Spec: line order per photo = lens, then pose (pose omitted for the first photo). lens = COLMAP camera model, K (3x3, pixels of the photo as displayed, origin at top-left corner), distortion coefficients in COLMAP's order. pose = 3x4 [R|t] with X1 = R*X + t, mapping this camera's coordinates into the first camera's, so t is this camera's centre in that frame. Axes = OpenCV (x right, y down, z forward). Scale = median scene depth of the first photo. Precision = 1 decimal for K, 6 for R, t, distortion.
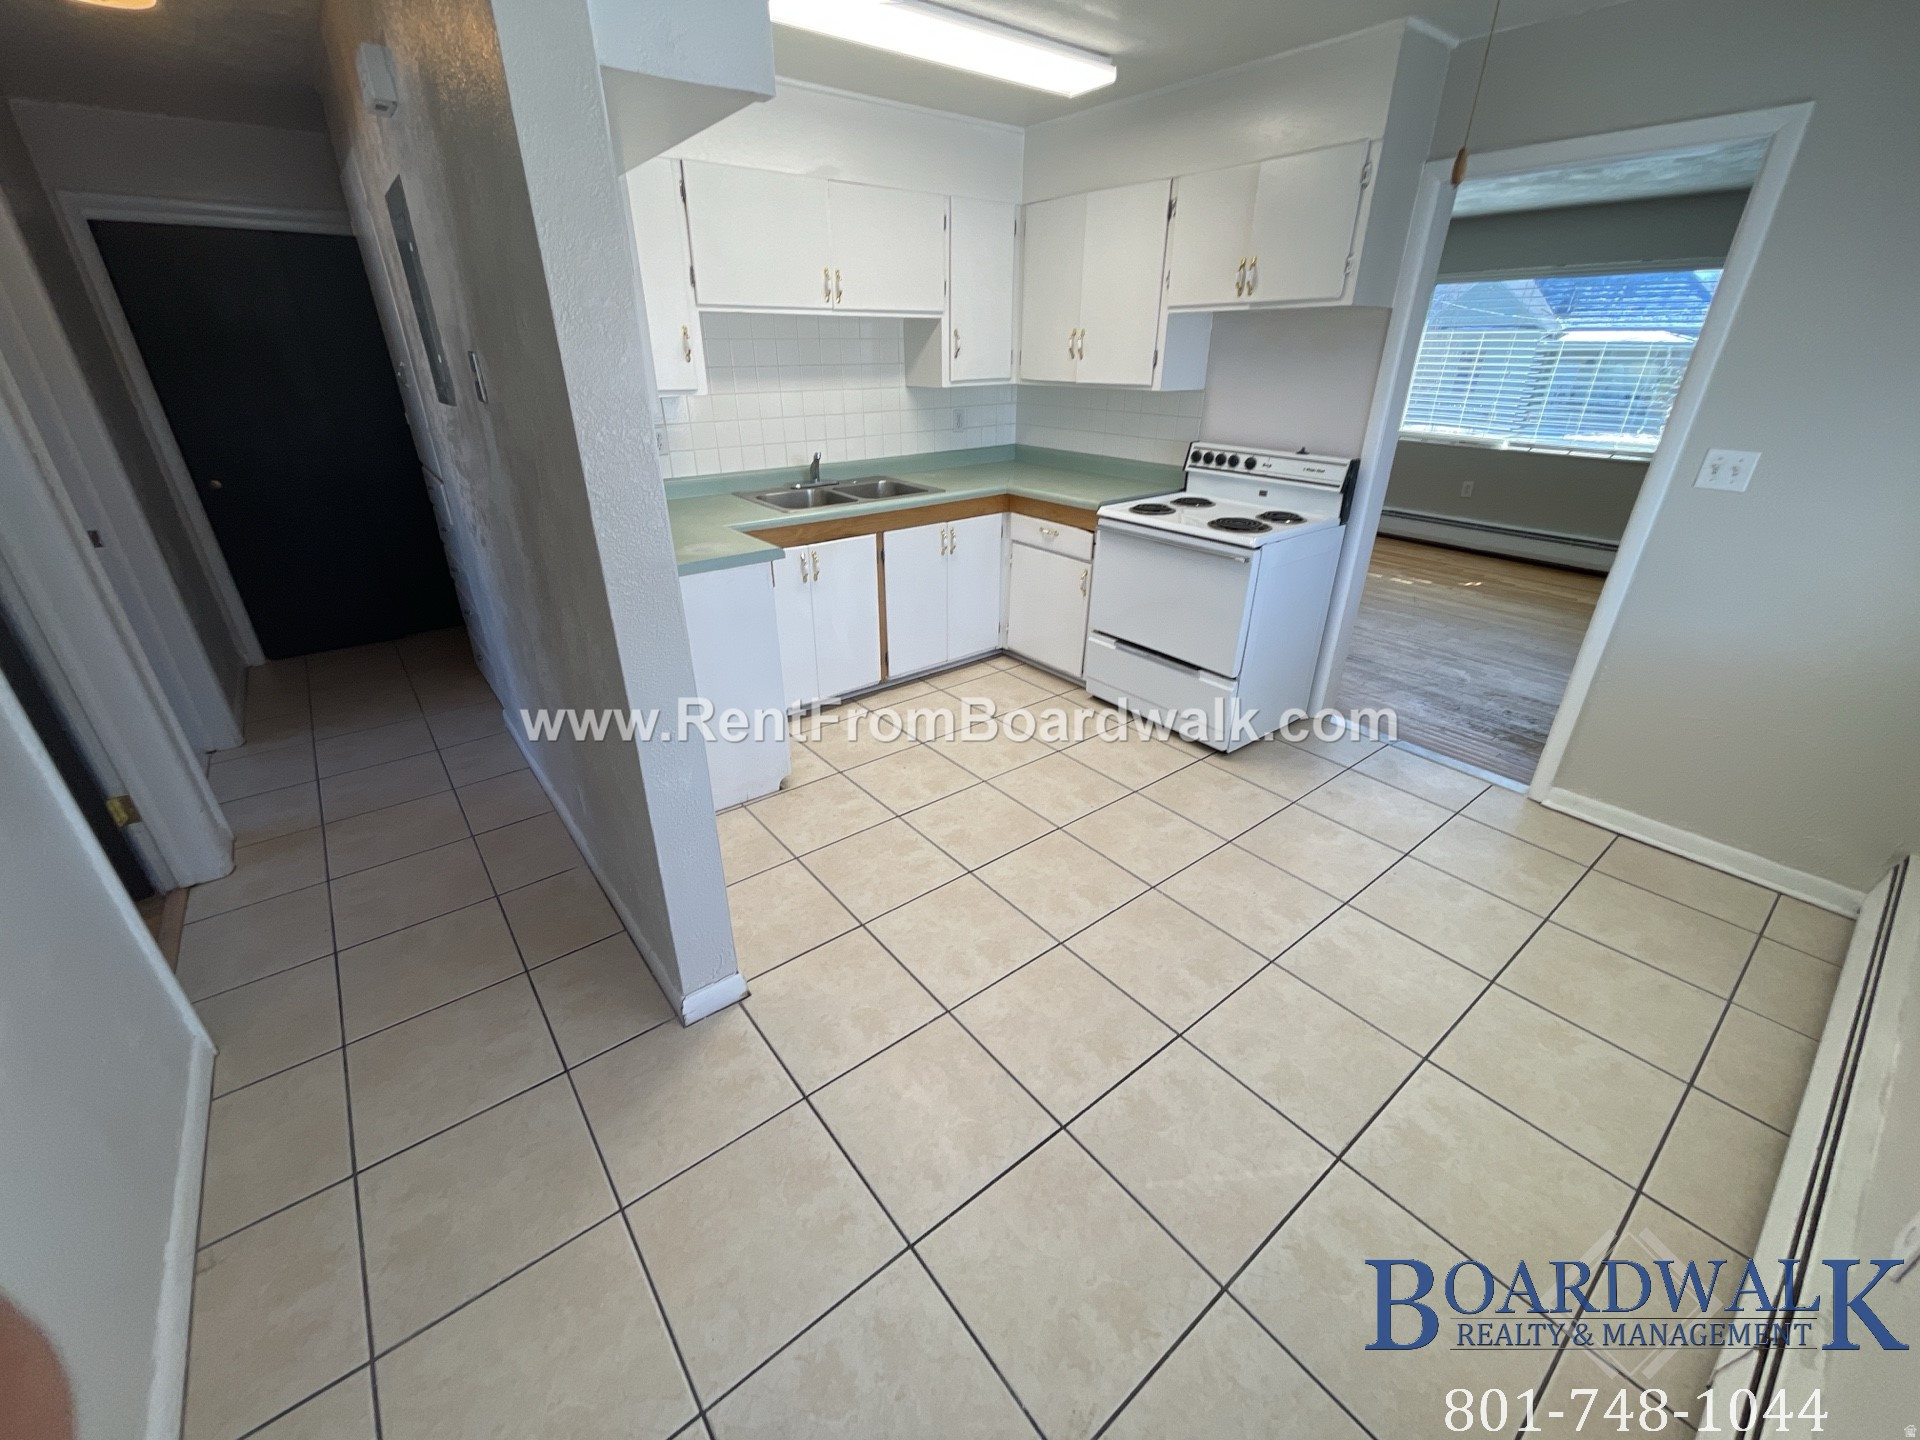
lens RADIAL K [[773.9, 0, 952.7], [0, 773.9, 715.0], [0, 0, 1]] dist [-0.000422, -0.000095]
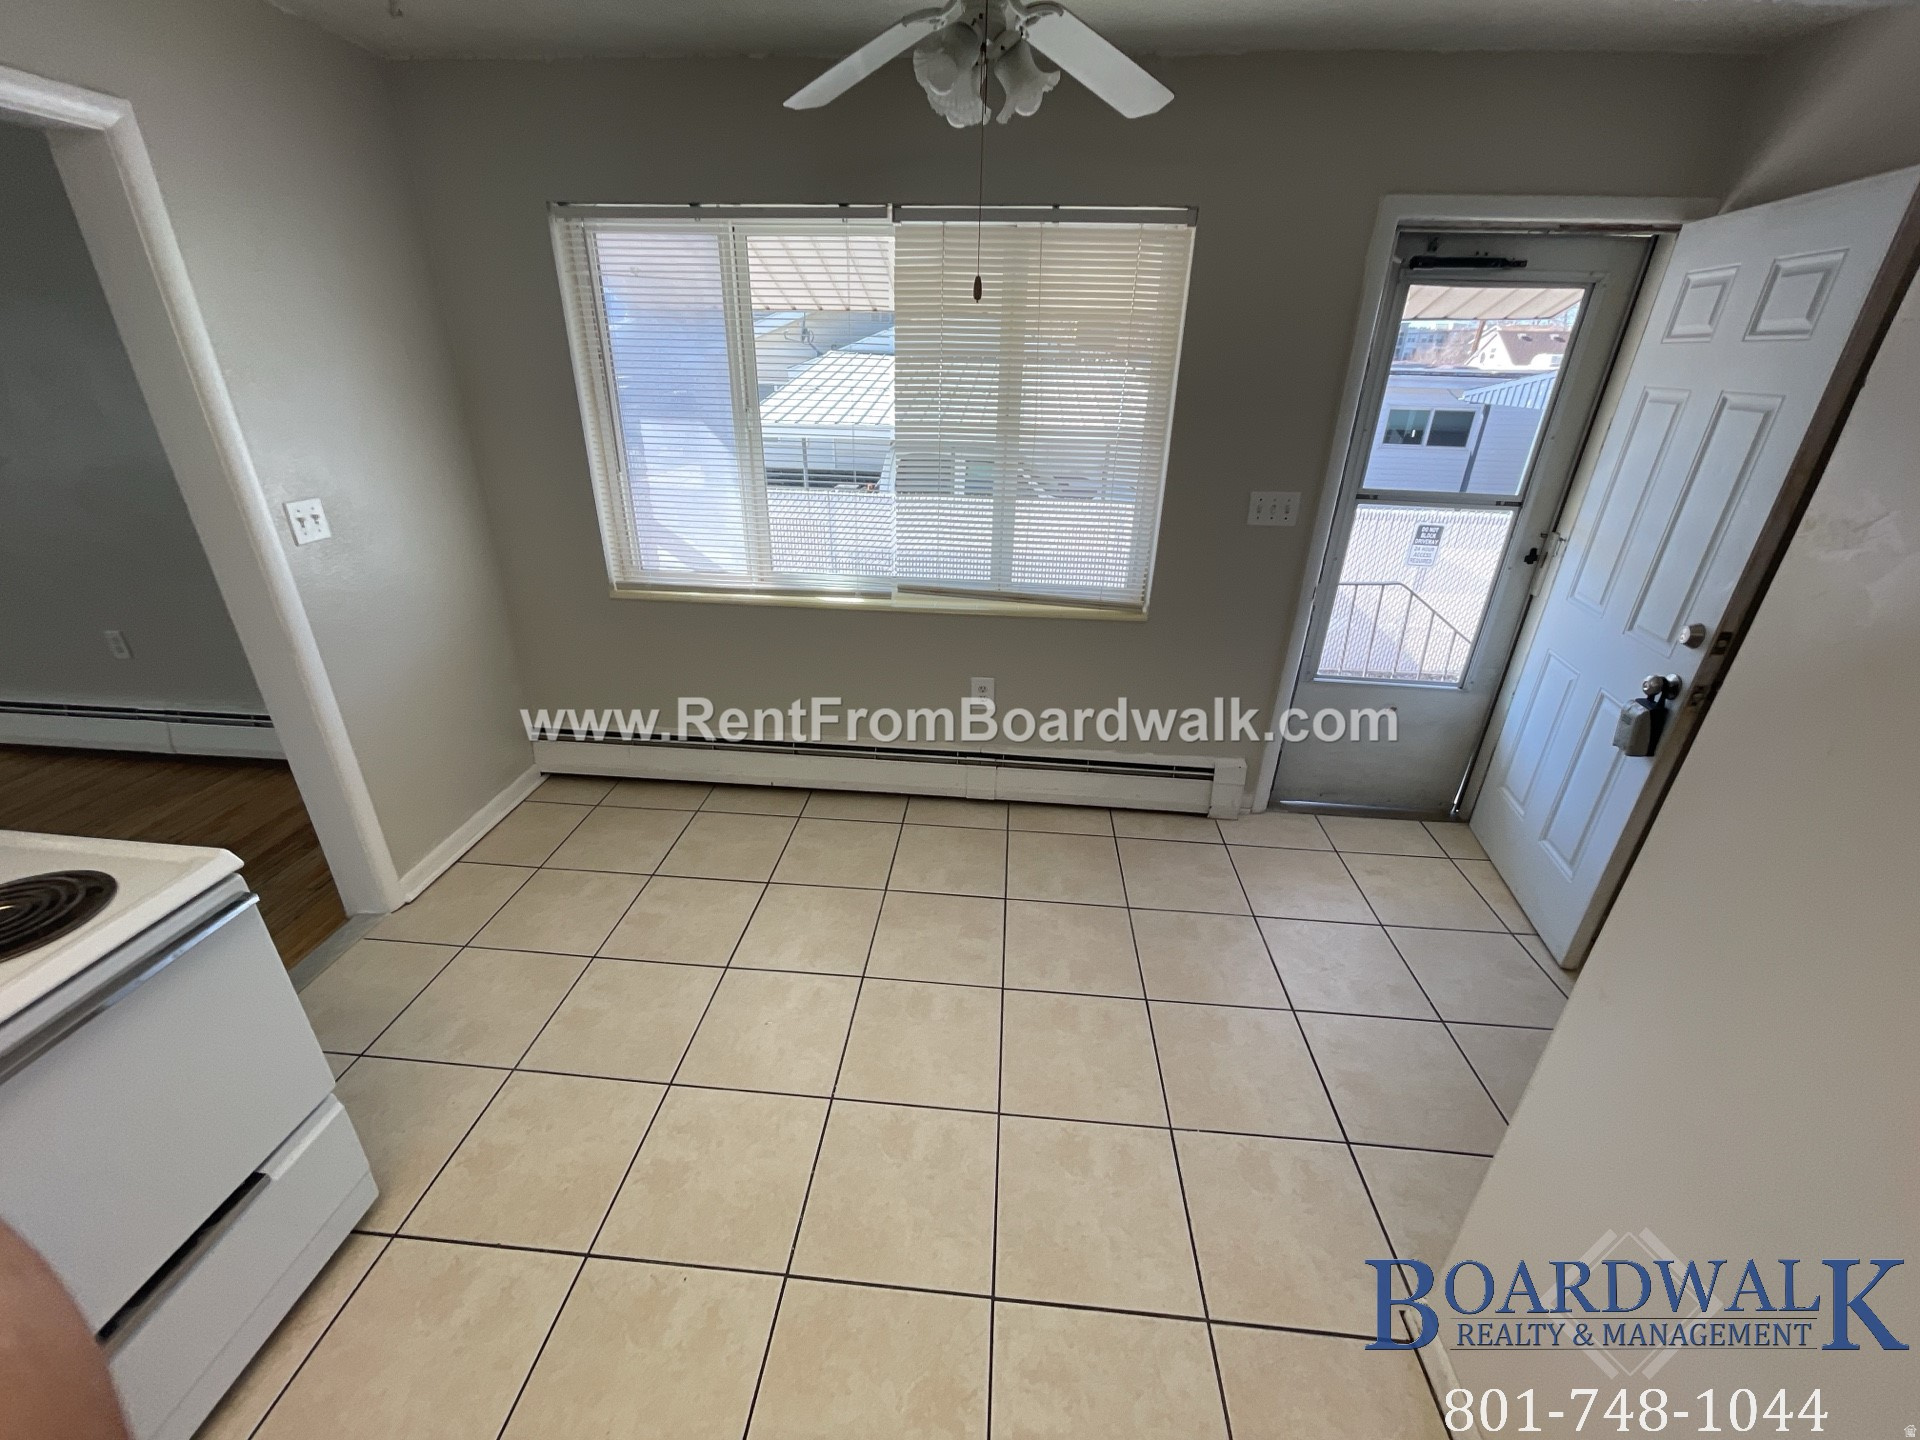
lens RADIAL K [[773.9, 0, 952.7], [0, 773.9, 715.0], [0, 0, 1]] dist [-0.000422, -0.000095]
pose [[-0.730307, -0.304763, 0.611368, -0.200941], [0.274095, 0.689034, 0.670898, -0.566935], [-0.625718, 0.657535, -0.419673, 1.062161]]
